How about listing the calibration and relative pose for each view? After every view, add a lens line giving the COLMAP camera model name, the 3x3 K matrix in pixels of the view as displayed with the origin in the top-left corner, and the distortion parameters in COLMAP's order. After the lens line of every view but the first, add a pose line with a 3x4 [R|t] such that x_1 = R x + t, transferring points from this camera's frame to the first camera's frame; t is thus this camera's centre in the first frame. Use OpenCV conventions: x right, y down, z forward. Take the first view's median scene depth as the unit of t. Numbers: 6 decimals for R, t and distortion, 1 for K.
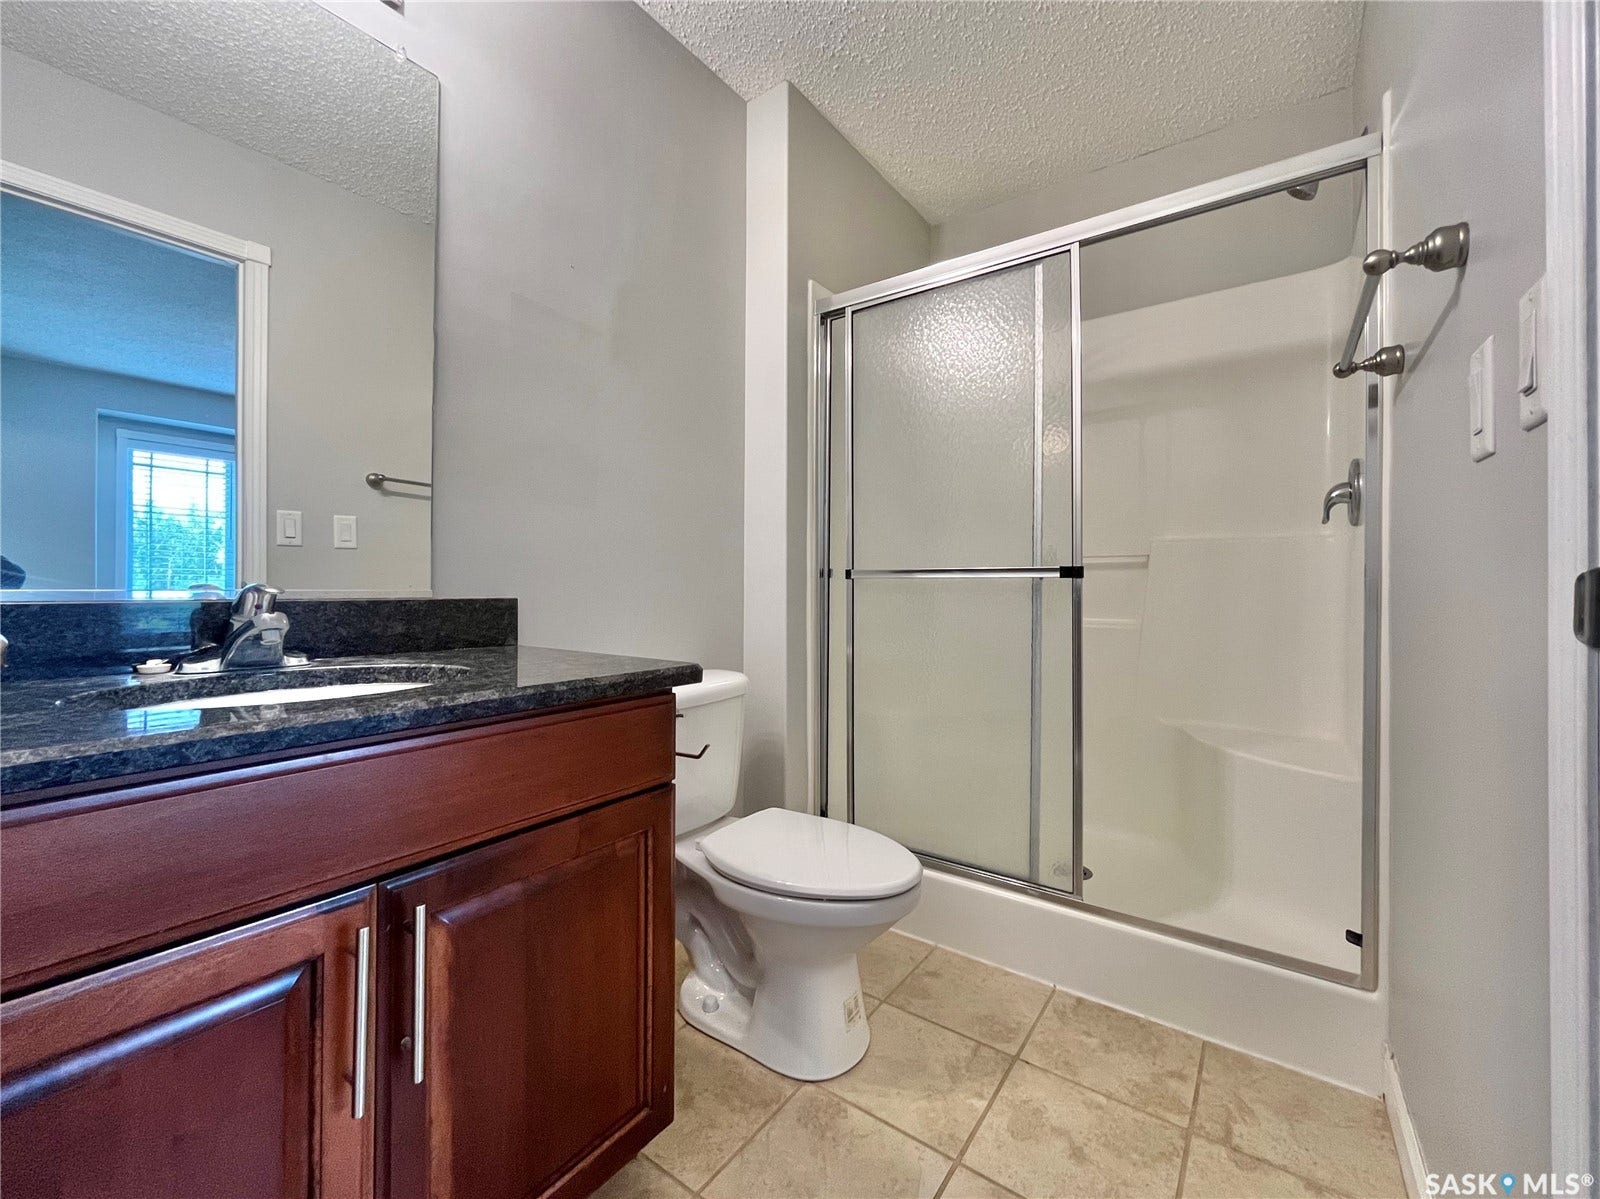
lens RADIAL K [[656.0, 0, 804.7], [0, 656.0, 598.2], [0, 0, 1]] dist [-0.002061, -0.000027]
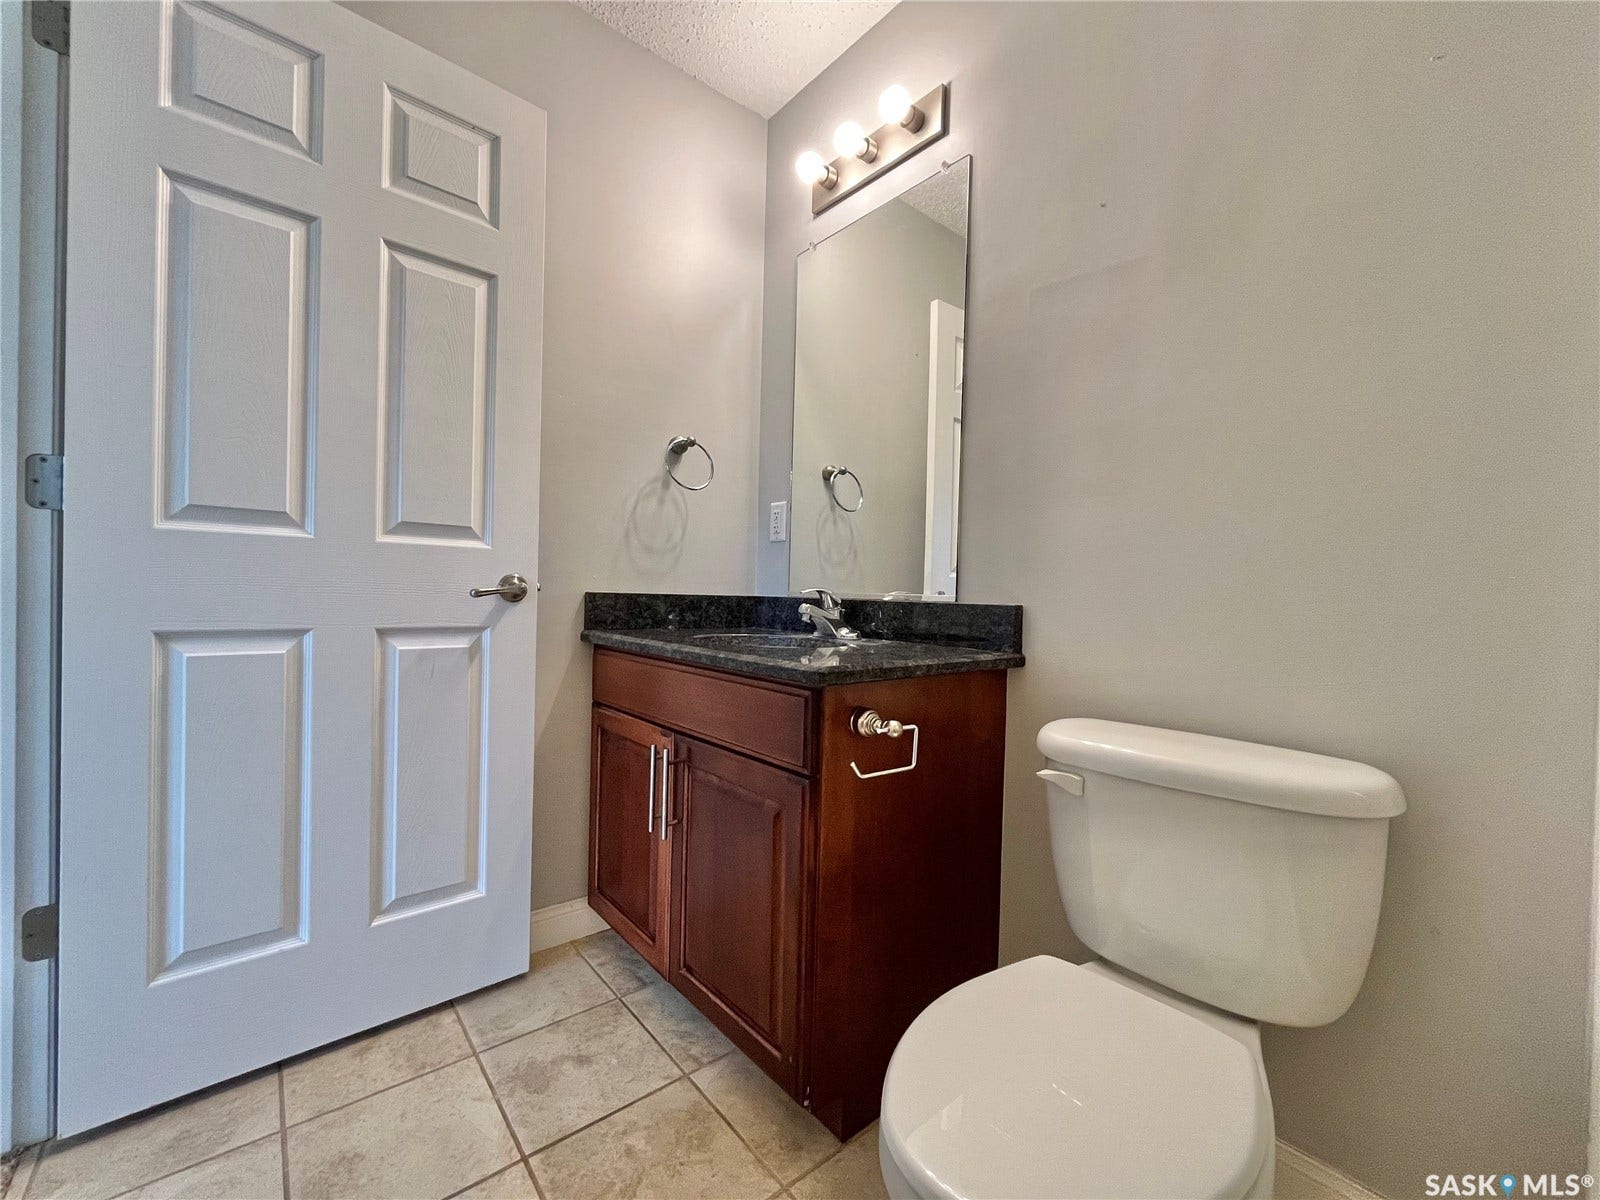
lens RADIAL K [[656.0, 0, 804.7], [0, 656.0, 598.7], [0, 0, 1]] dist [-0.002061, -0.000027]
pose [[-0.237653, 0.003435, -0.971344, 0.782694], [-0.044517, 0.998904, 0.014424, -0.014368], [0.970329, 0.046669, -0.237240, 1.194648]]
